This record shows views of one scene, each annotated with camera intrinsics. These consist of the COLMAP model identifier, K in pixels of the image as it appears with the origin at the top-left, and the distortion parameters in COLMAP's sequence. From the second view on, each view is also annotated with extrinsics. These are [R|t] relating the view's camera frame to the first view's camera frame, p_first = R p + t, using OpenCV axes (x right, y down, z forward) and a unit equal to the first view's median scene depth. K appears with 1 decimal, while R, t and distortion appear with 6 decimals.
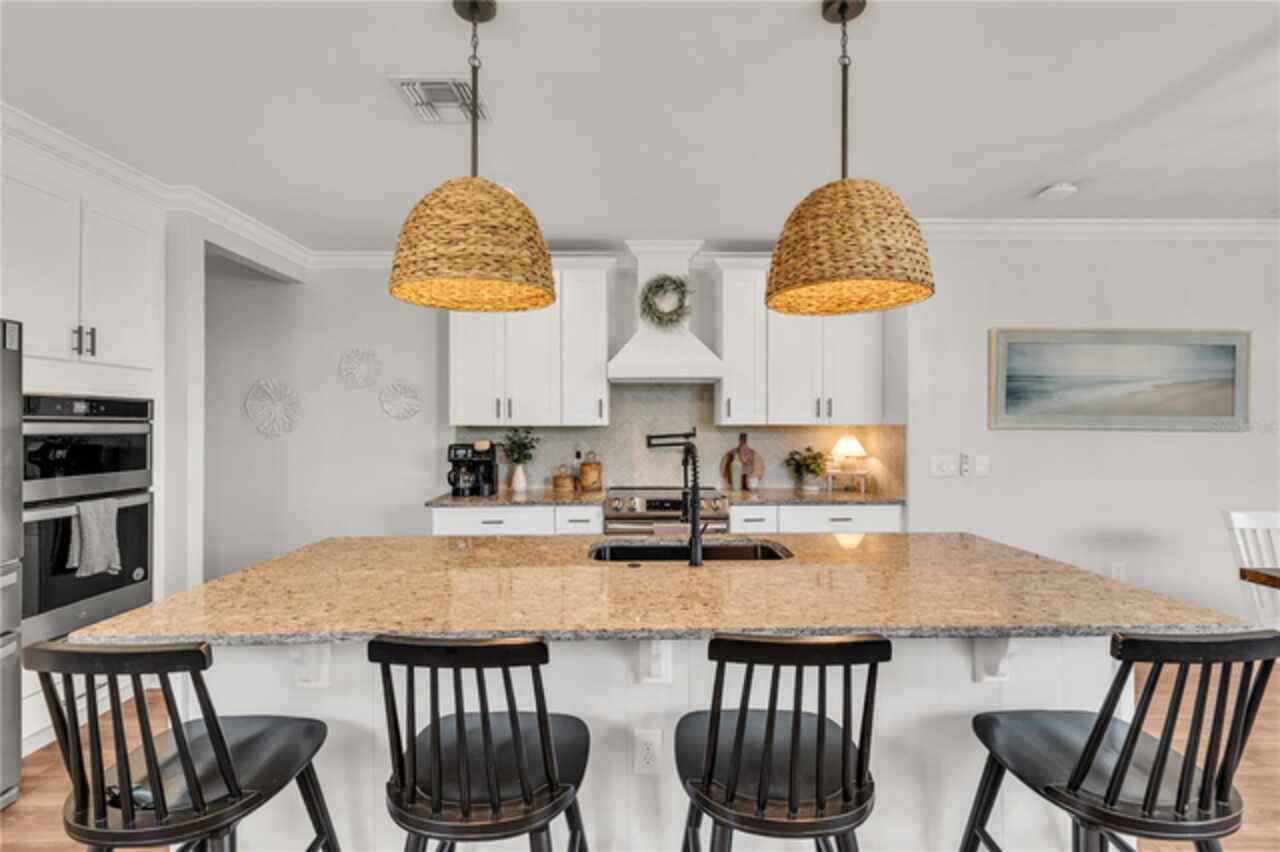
lens RADIAL K [[571.7, 0, 640.2], [0, 571.7, 426.5], [0, 0, 1]] dist [-0.009922, 0.000566]
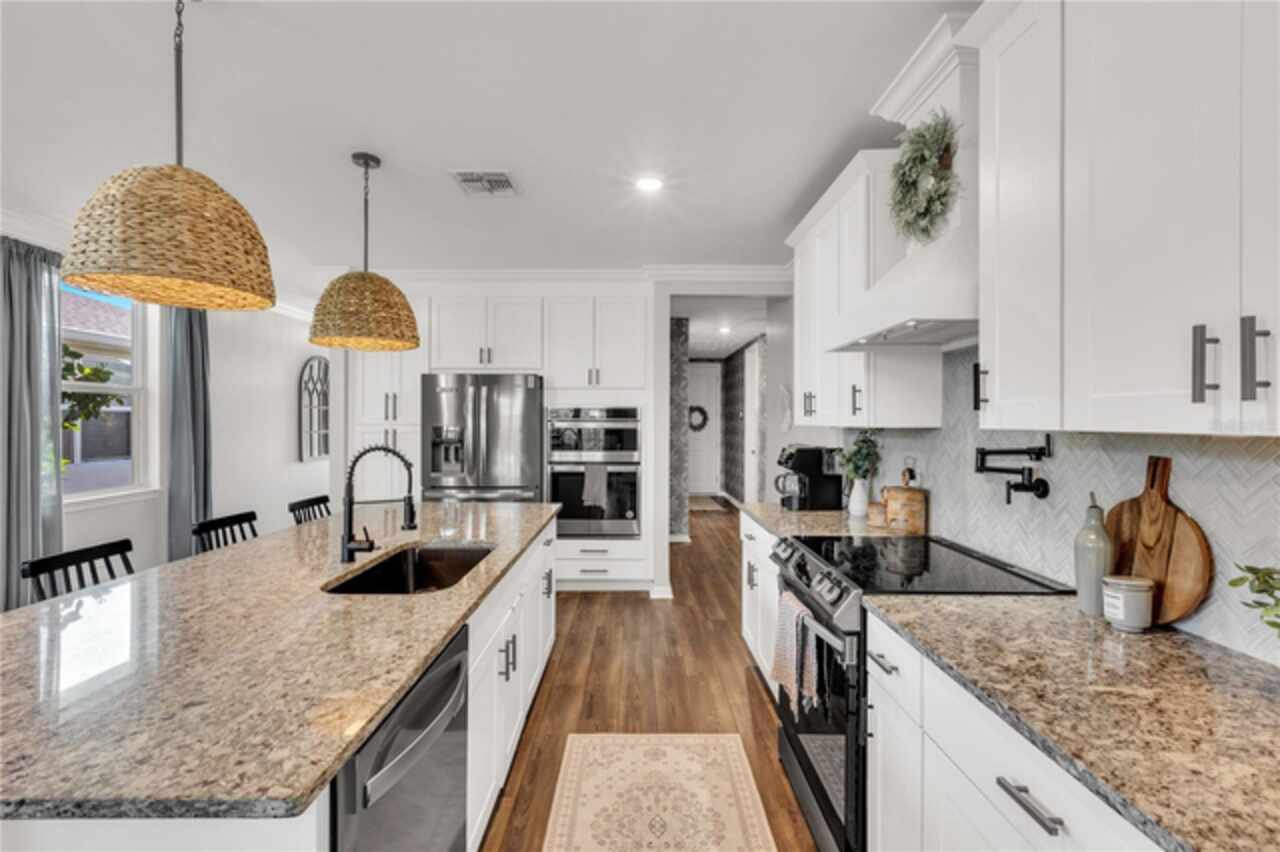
lens RADIAL K [[571.7, 0, 636.6], [0, 571.7, 421.3], [0, 0, 1]] dist [-0.009922, 0.000566]
pose [[-0.001174, 0.002427, -0.999996, 0.748326], [-0.005857, 0.999980, 0.002434, -0.012012], [0.999982, 0.005860, -0.001160, 1.001037]]
